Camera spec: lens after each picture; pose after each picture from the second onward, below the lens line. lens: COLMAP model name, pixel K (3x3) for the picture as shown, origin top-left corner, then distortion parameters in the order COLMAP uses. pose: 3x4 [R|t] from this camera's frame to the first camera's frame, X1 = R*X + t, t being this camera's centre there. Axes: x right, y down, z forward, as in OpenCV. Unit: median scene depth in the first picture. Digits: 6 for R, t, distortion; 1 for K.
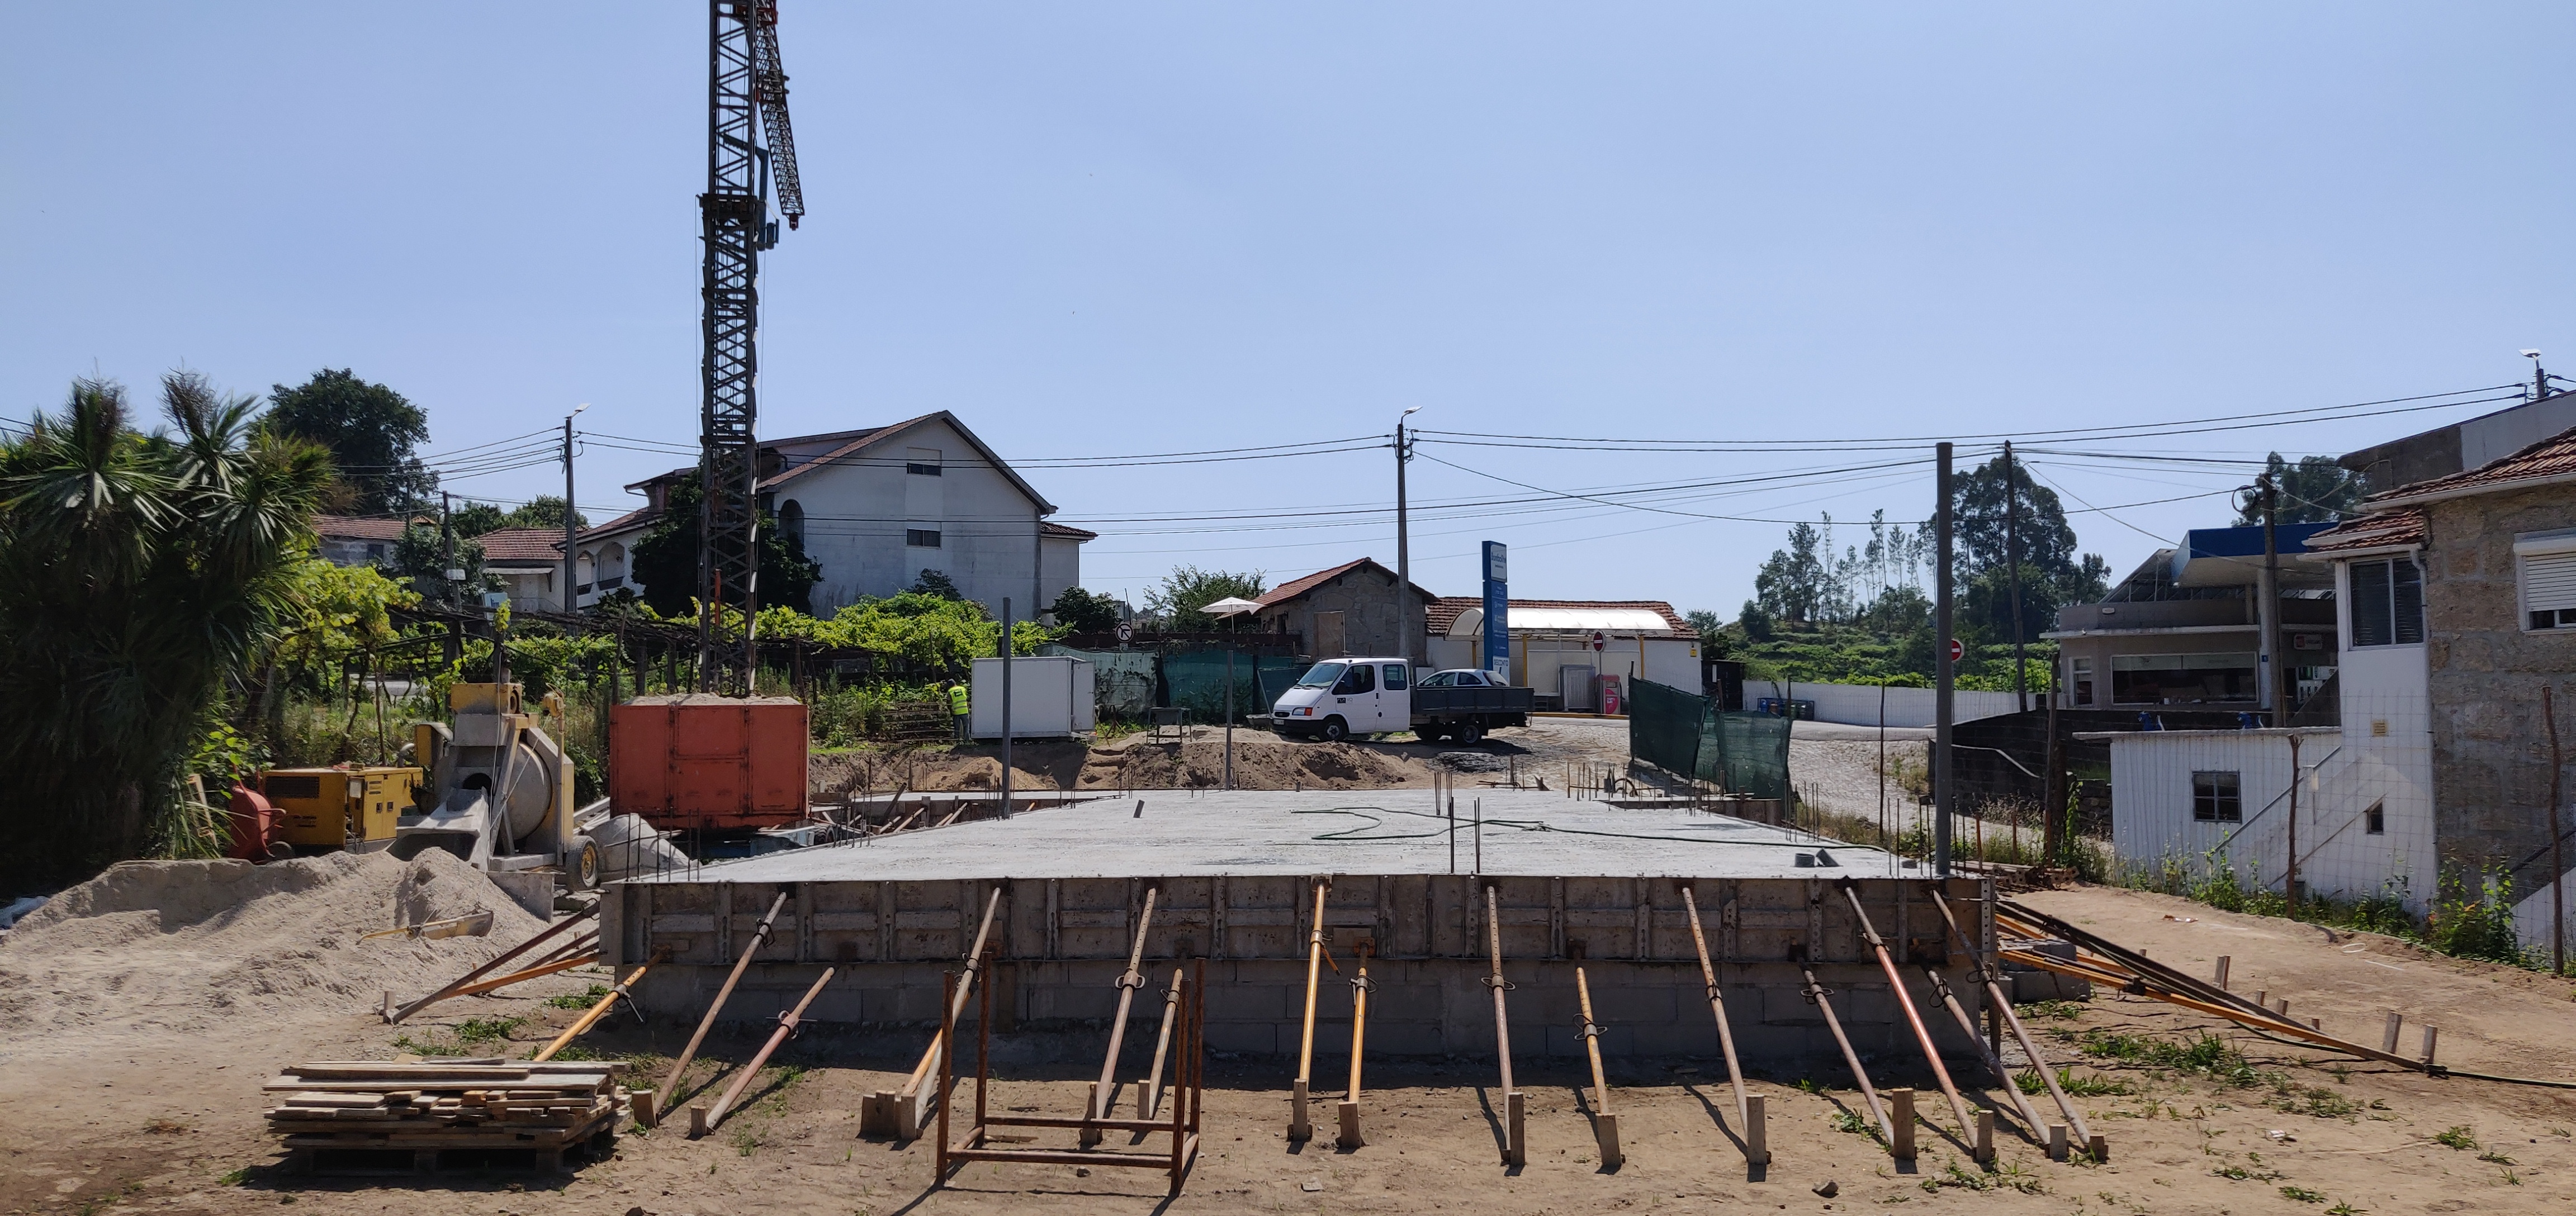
lens RADIAL K [[1980.0, 0, 1282.5], [0, 1980.0, 599.8], [0, 0, 1]] dist [0.015135, 0.029522]
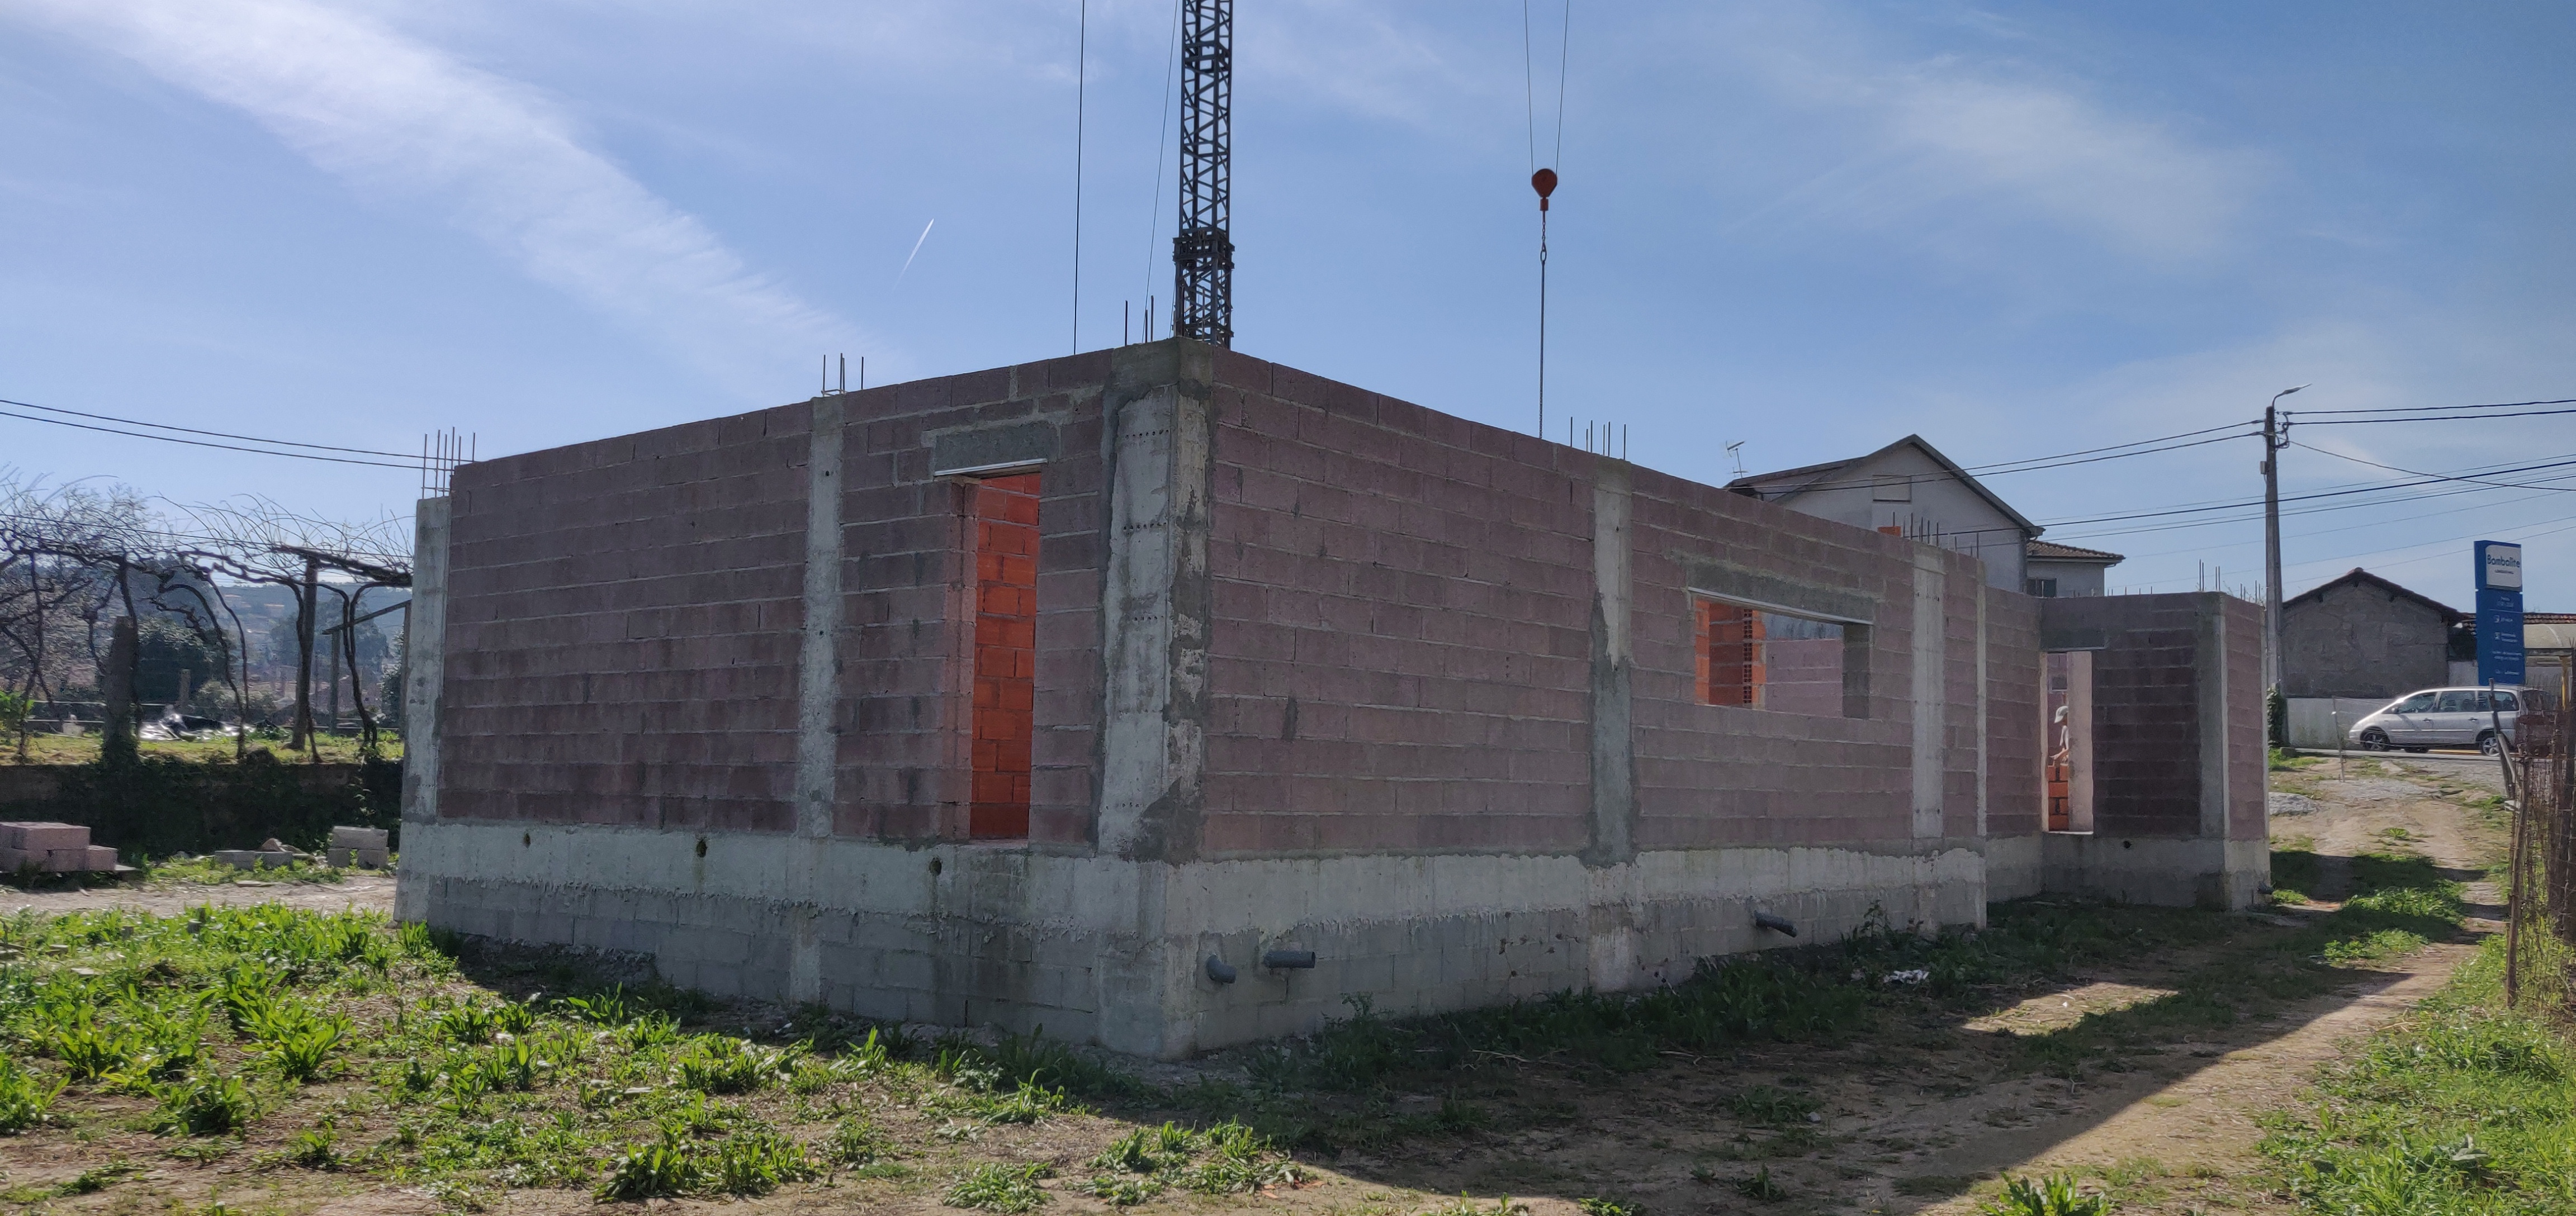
lens RADIAL K [[1980.0, 0, 1295.4], [0, 1980.0, 611.8], [0, 0, 1]] dist [0.015135, 0.029522]
pose [[0.813118, -0.027323, -0.581457, 0.180359], [0.016929, 0.999585, -0.023297, 0.009643], [0.581853, 0.009099, 0.813243, 0.060609]]
